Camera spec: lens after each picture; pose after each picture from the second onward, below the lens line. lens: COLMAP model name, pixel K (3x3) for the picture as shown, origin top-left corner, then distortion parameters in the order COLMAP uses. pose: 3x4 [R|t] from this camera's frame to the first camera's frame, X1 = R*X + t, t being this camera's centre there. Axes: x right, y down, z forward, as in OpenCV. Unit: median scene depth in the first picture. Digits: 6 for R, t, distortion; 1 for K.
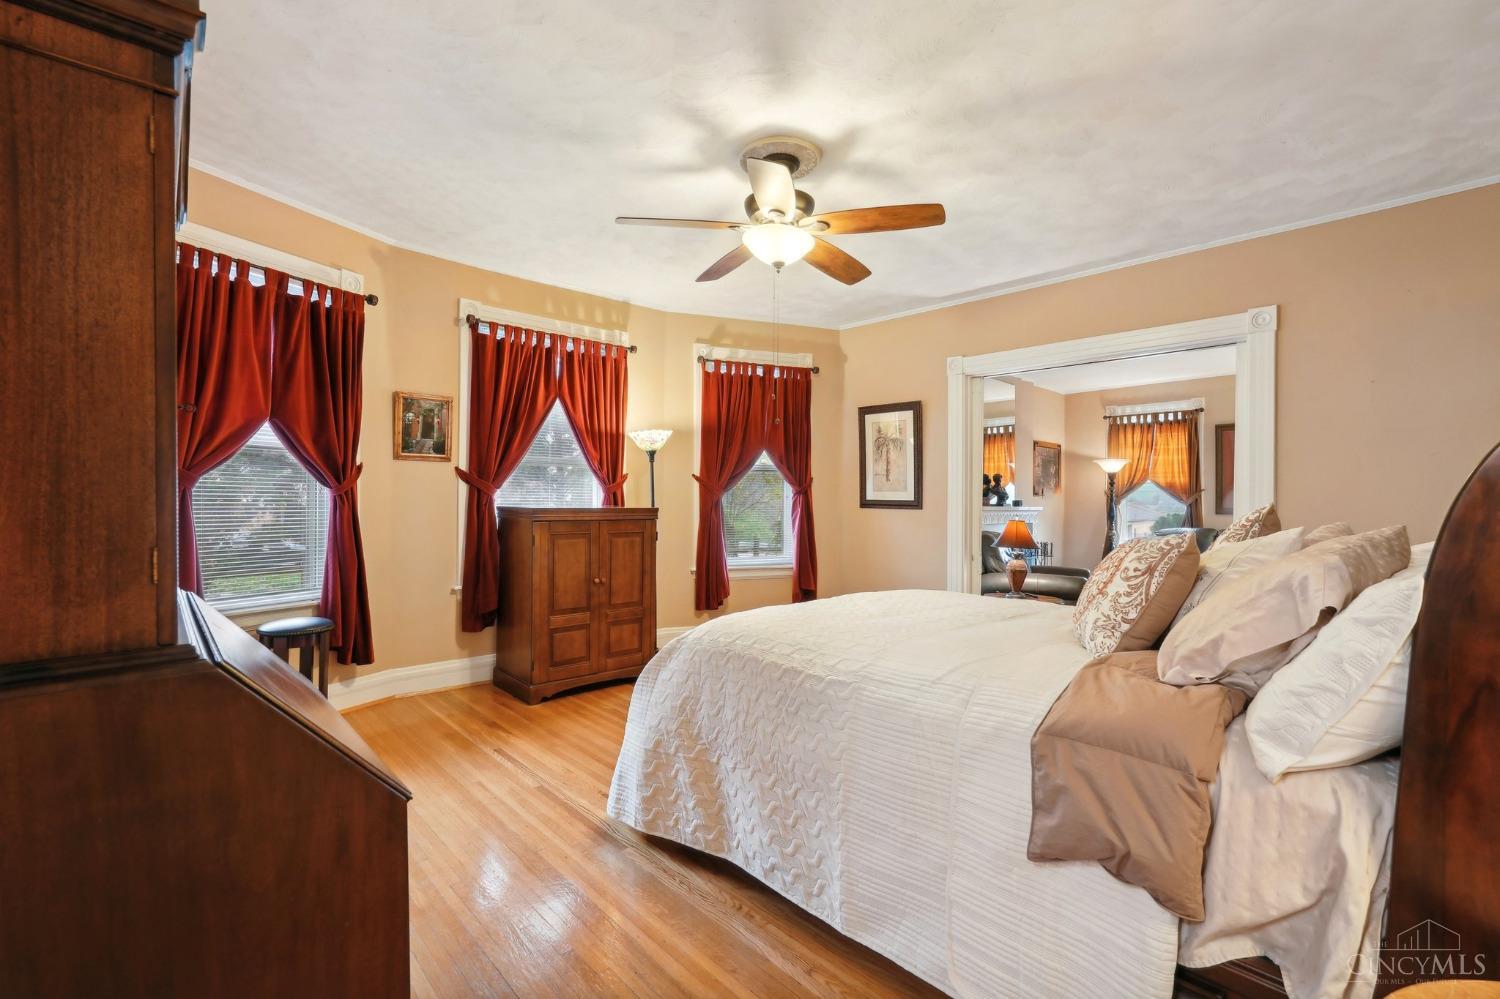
lens RADIAL K [[684.6, 0, 750.0], [0, 684.6, 499.5], [0, 0, 1]] dist [-0.002220, 0.000610]
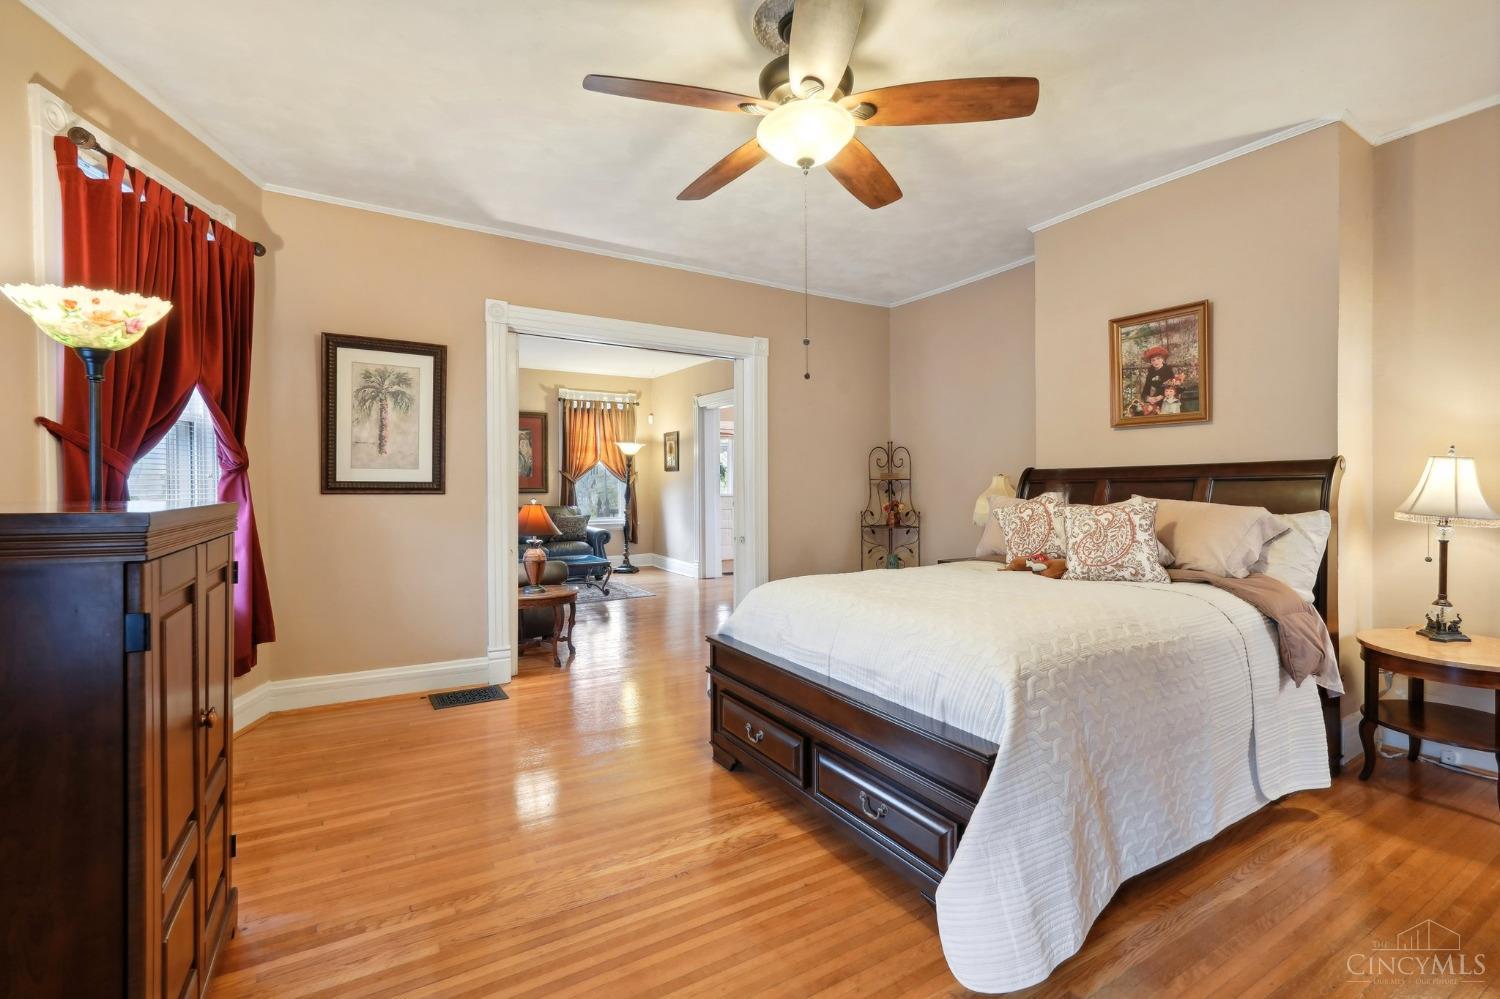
lens RADIAL K [[684.6, 0, 750.0], [0, 684.6, 499.5], [0, 0, 1]] dist [-0.002220, 0.000610]
pose [[0.188105, -0.028256, 0.981742, -0.400821], [-0.002736, 0.999567, 0.029294, -0.002244], [-0.982145, -0.008196, 0.187947, 0.526338]]
